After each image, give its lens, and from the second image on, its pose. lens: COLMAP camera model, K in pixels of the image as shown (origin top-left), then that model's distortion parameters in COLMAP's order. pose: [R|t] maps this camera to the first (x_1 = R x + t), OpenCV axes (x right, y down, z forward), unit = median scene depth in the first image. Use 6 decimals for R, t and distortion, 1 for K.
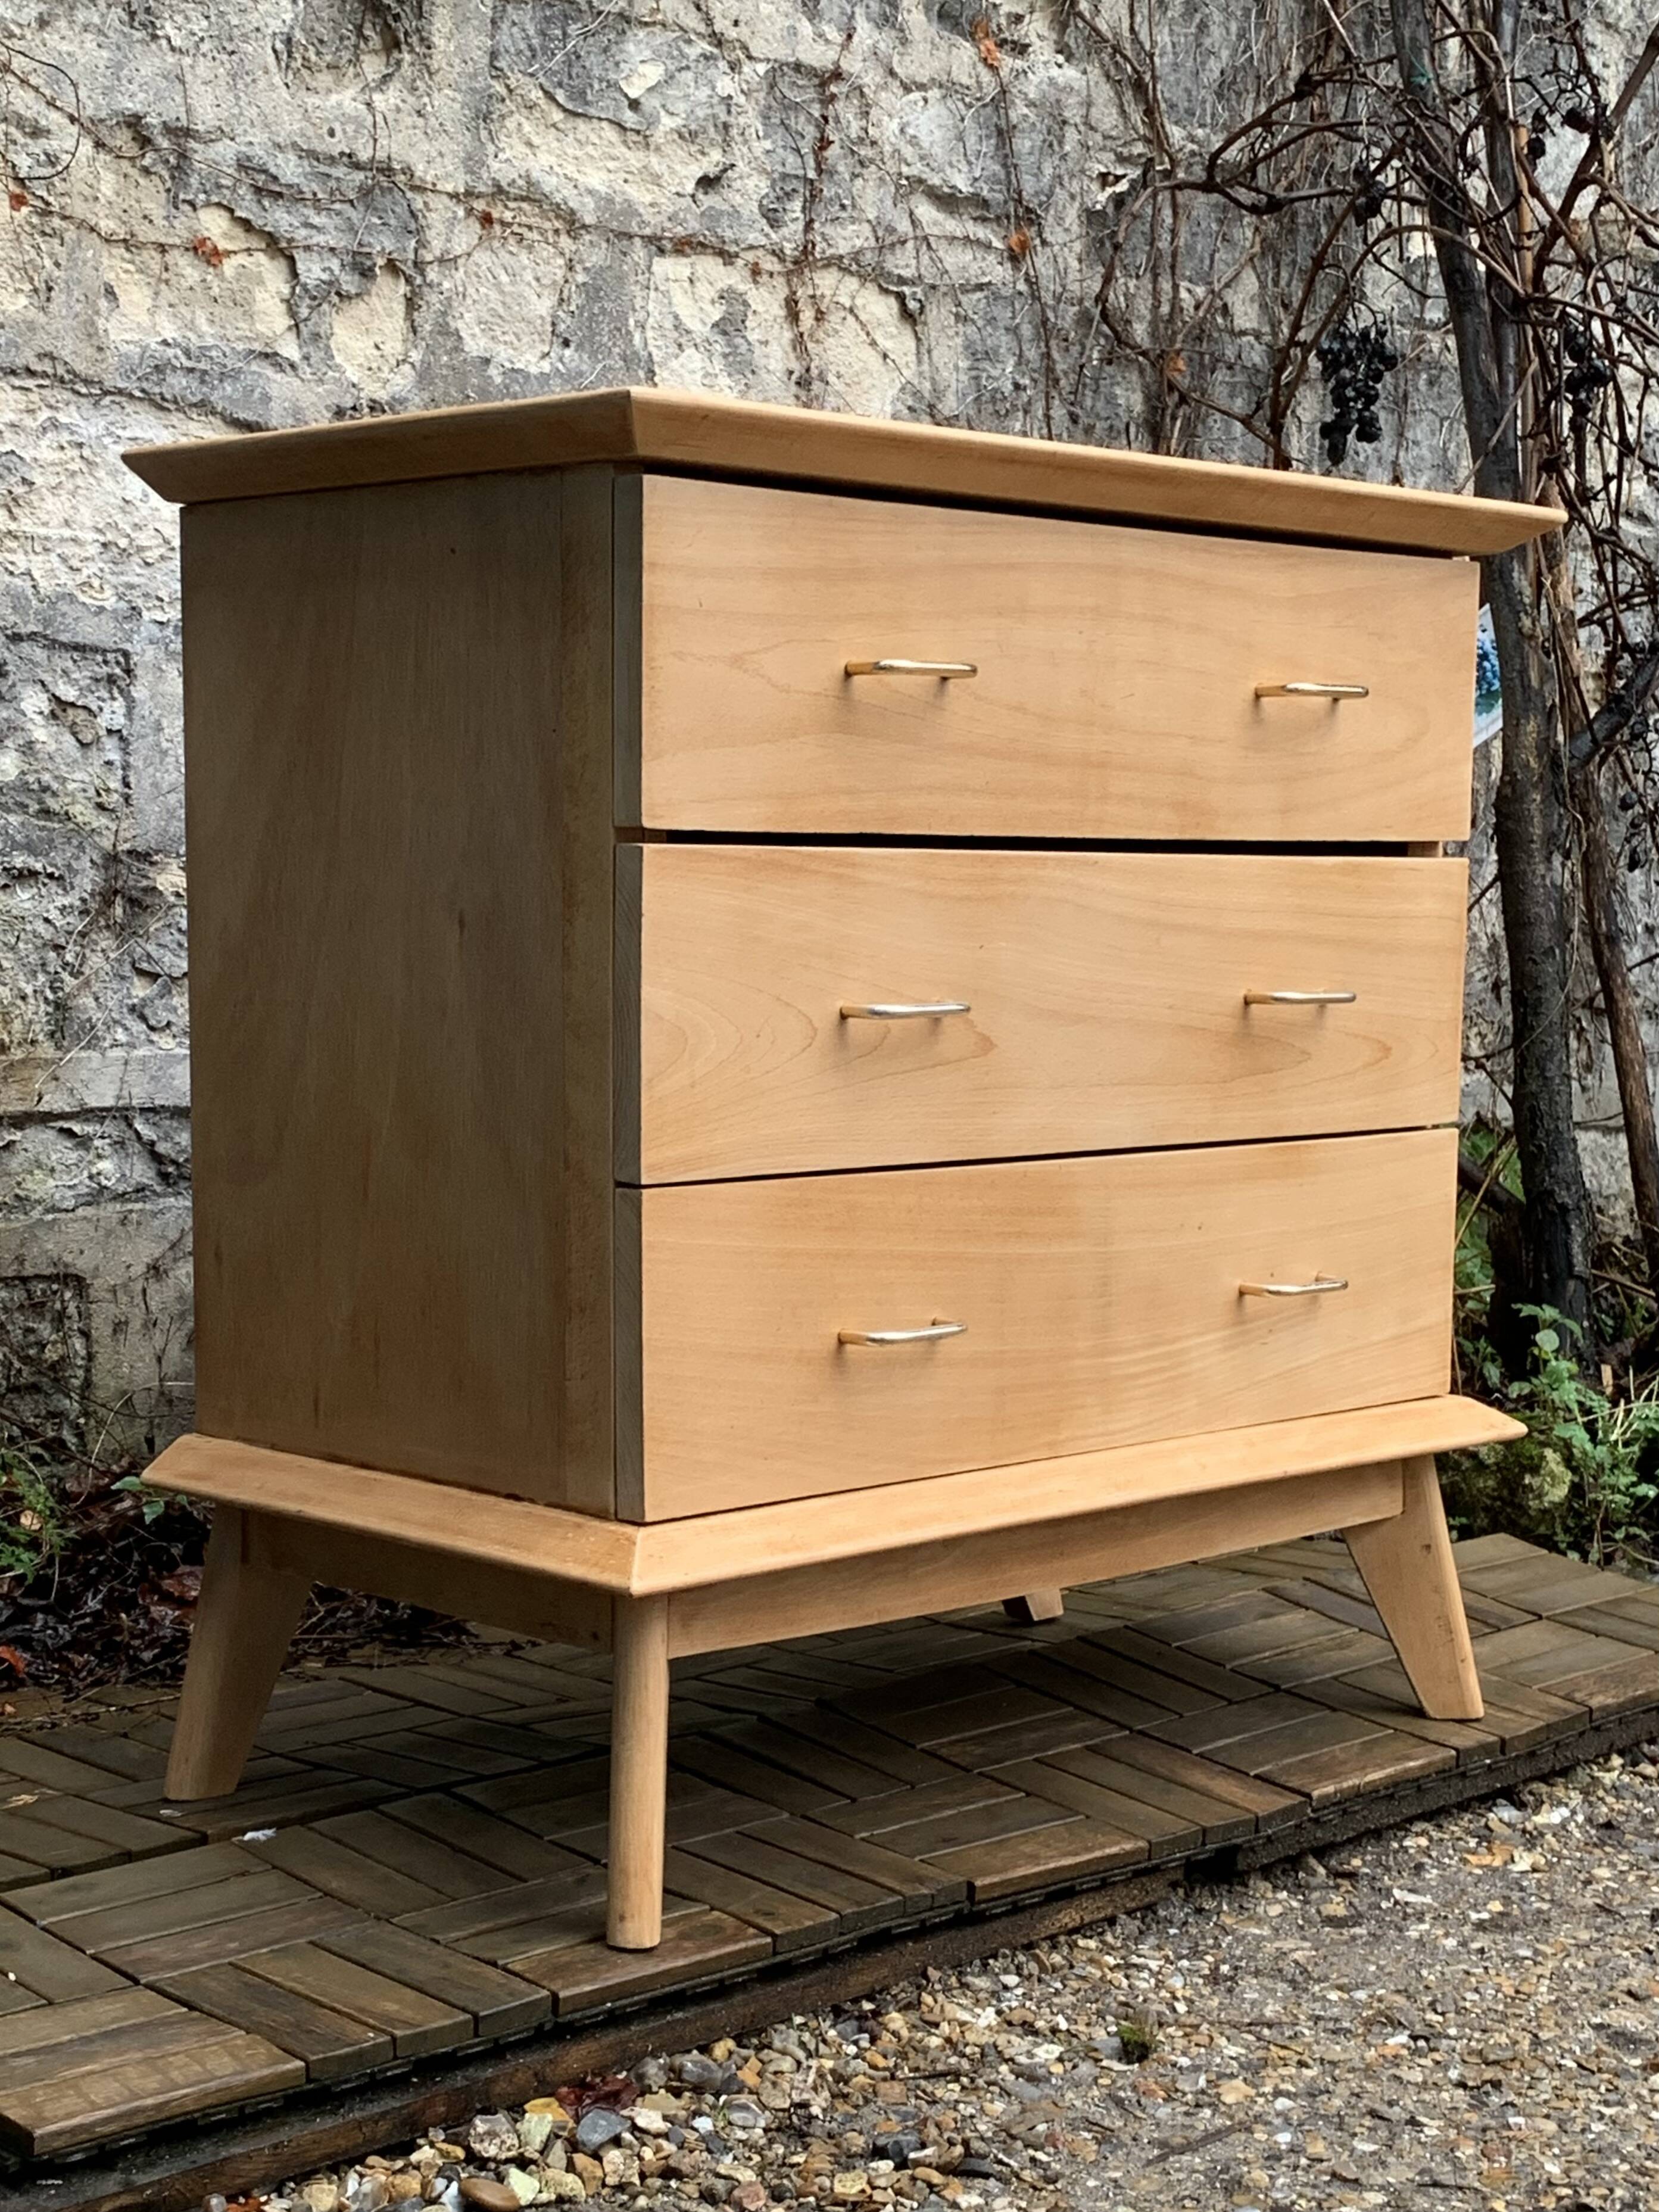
lens RADIAL K [[3493.0, 0, 824.5], [0, 3493.0, 1382.4], [0, 0, 1]] dist [0.059782, 0.222221]
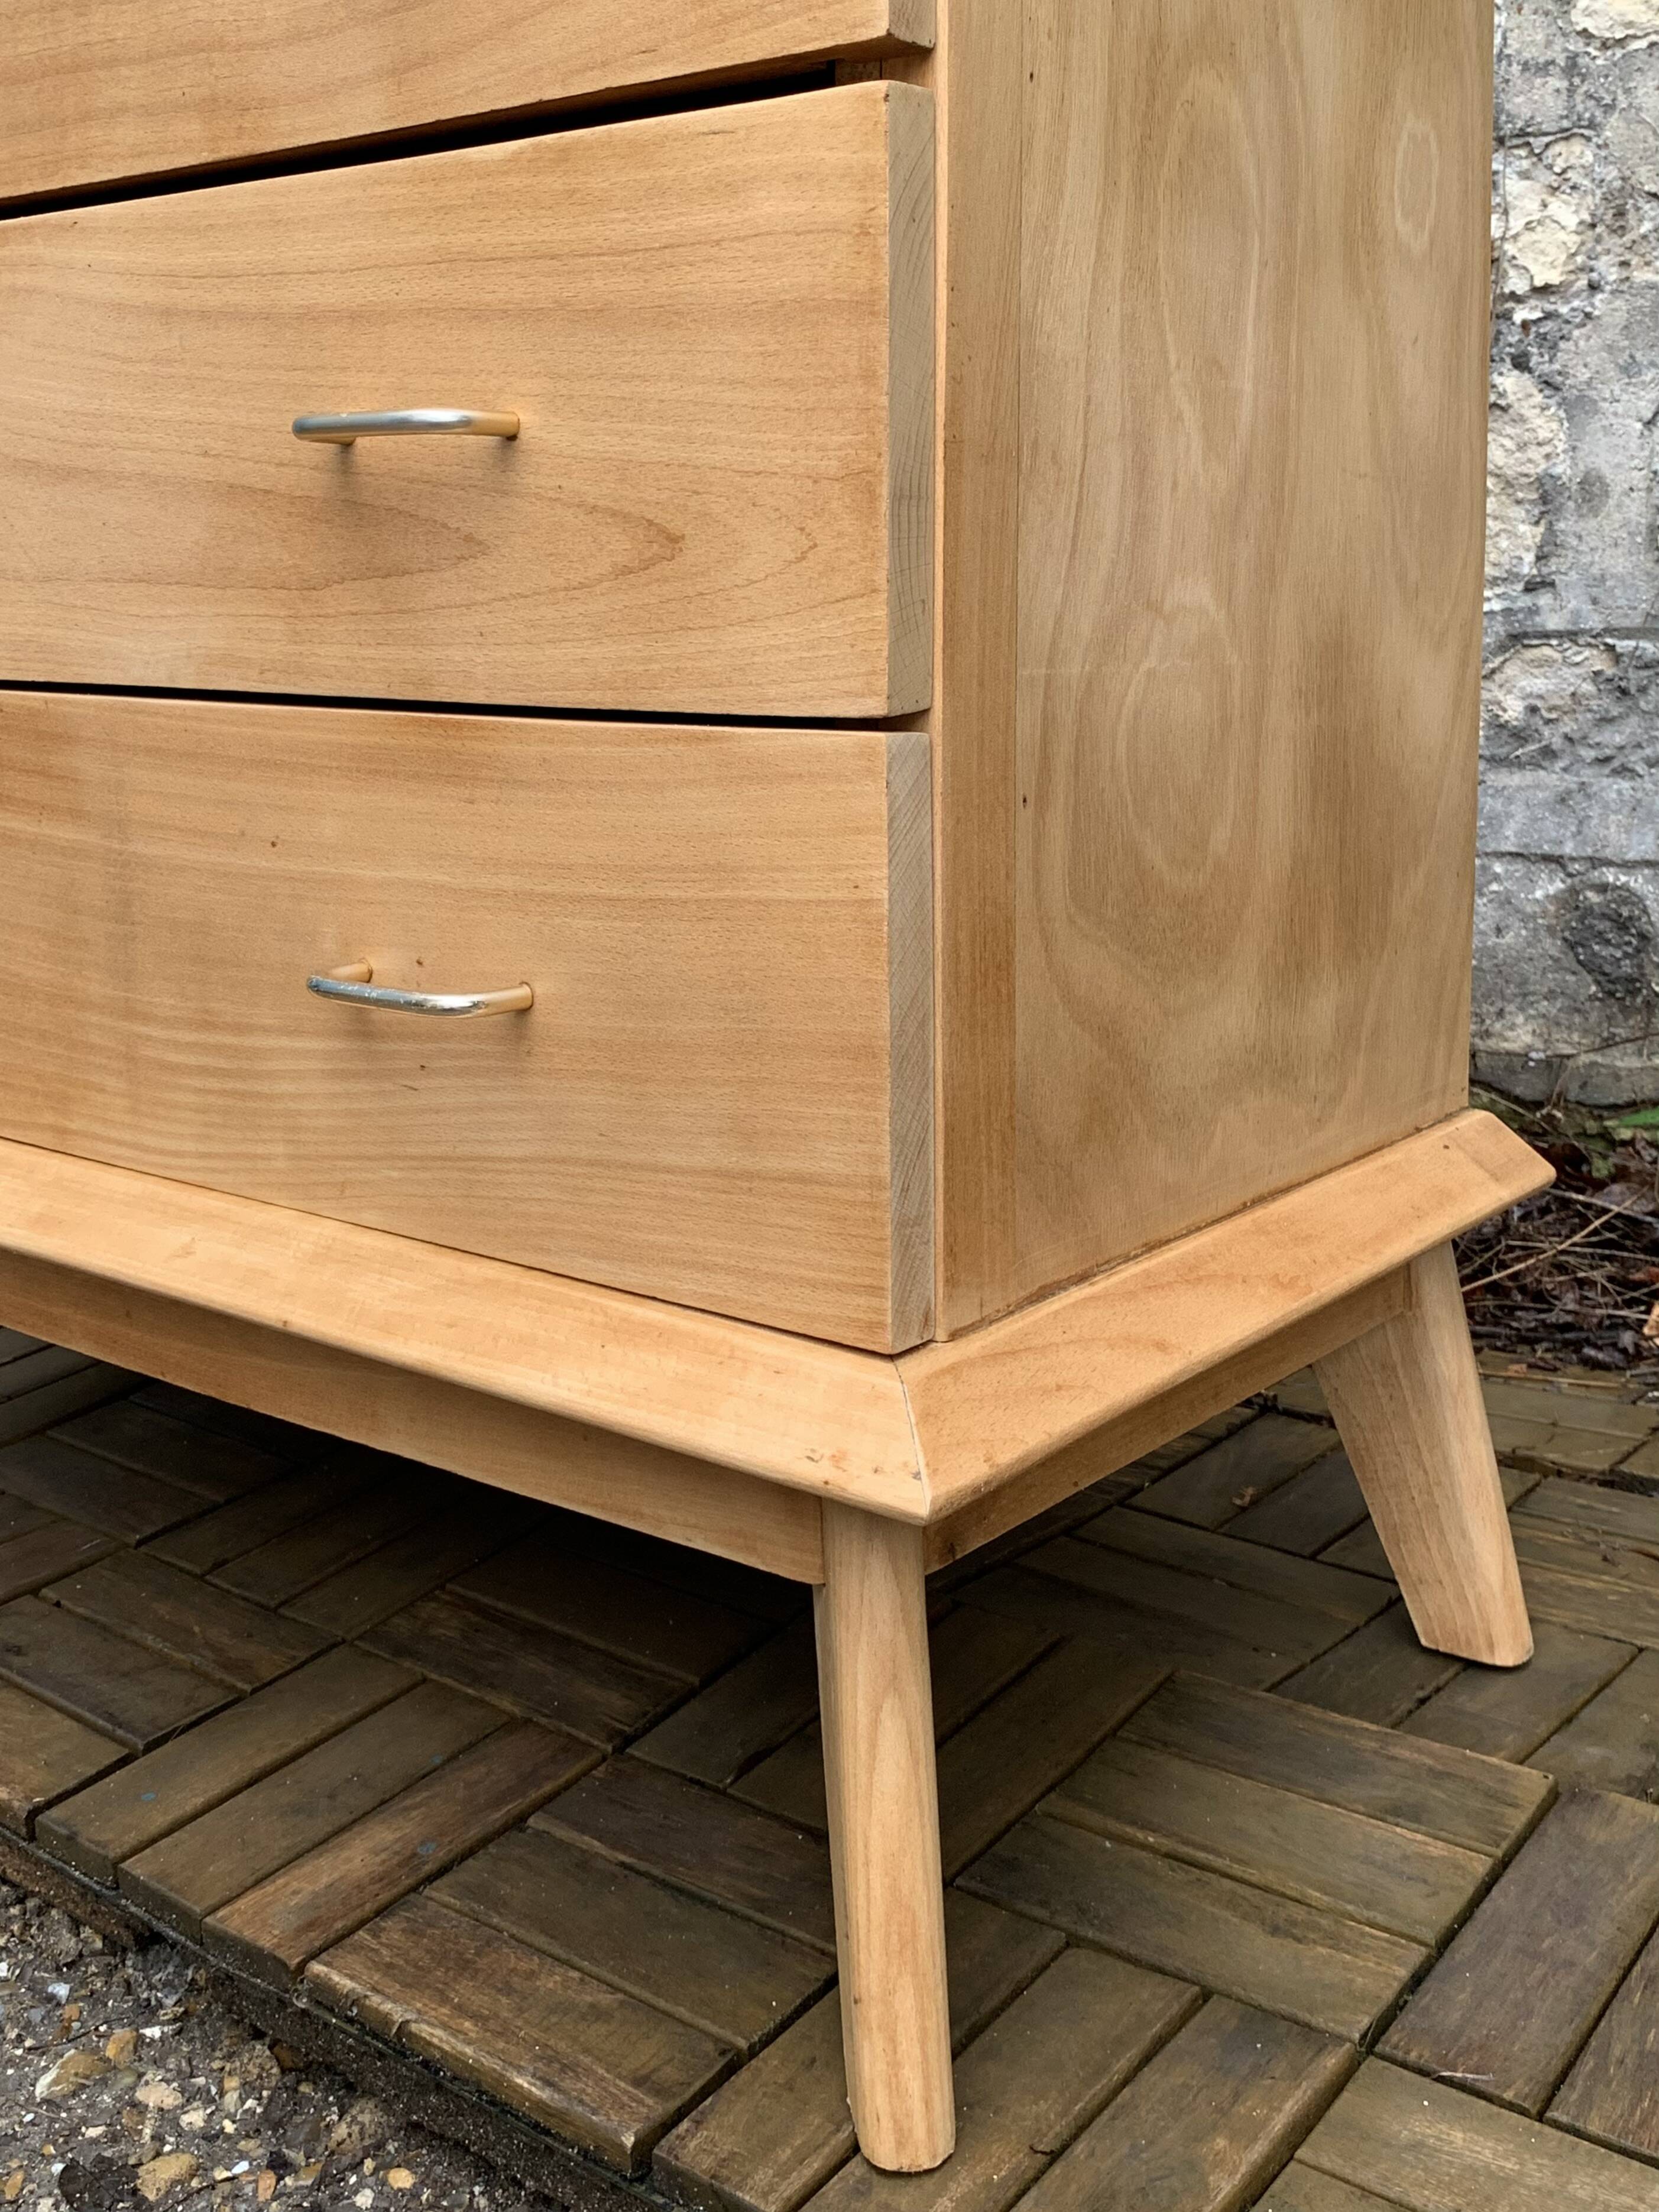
lens RADIAL K [[2354.7, 0, 774.6], [0, 2354.7, 770.0], [0, 0, 1]] dist [0.099401, -0.330729]
pose [[0.125498, 0.072746, -0.989423, 0.399935], [-0.140269, 0.988591, 0.054893, -0.071043], [0.982128, 0.131897, 0.134270, 0.826856]]
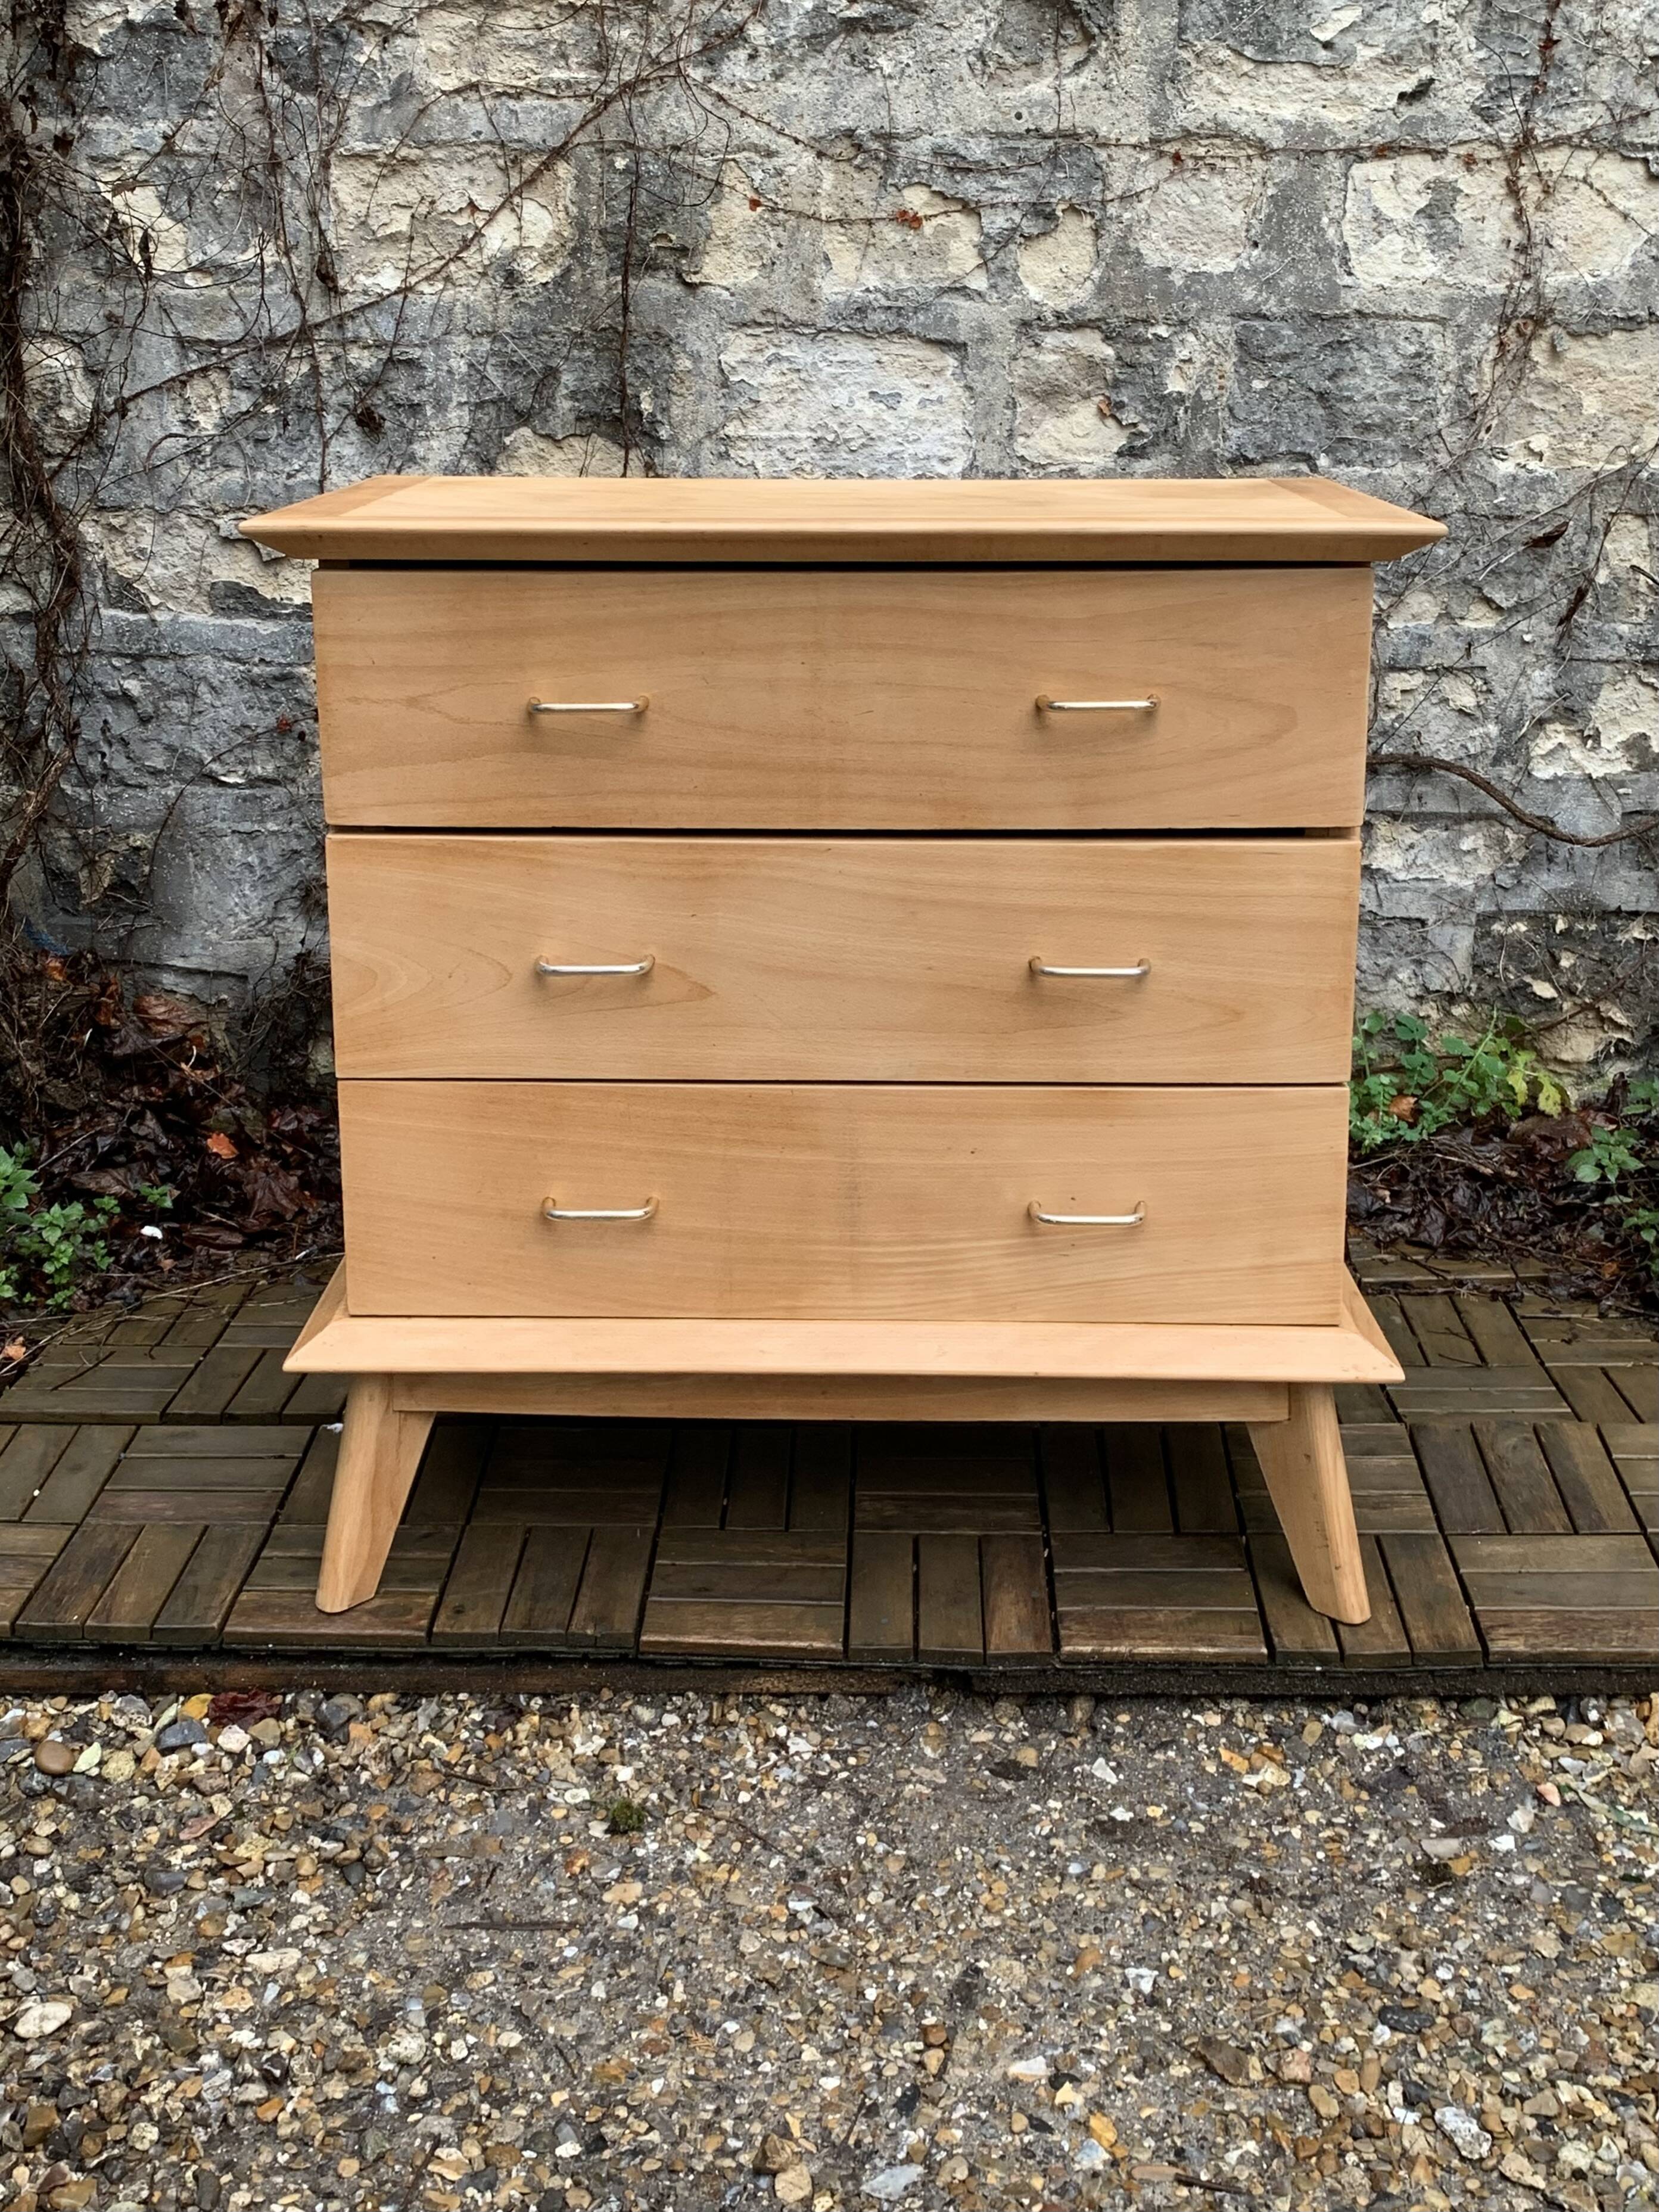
lens RADIAL K [[2487.4, 0, 825.6], [0, 2487.4, 869.6], [0, 0, 1]] dist [0.024680, 0.004523]
pose [[0.706129, 0.146248, -0.692816, 0.508726], [-0.097048, 0.989194, 0.109897, -0.179573], [0.701401, -0.010365, 0.712692, 0.303721]]
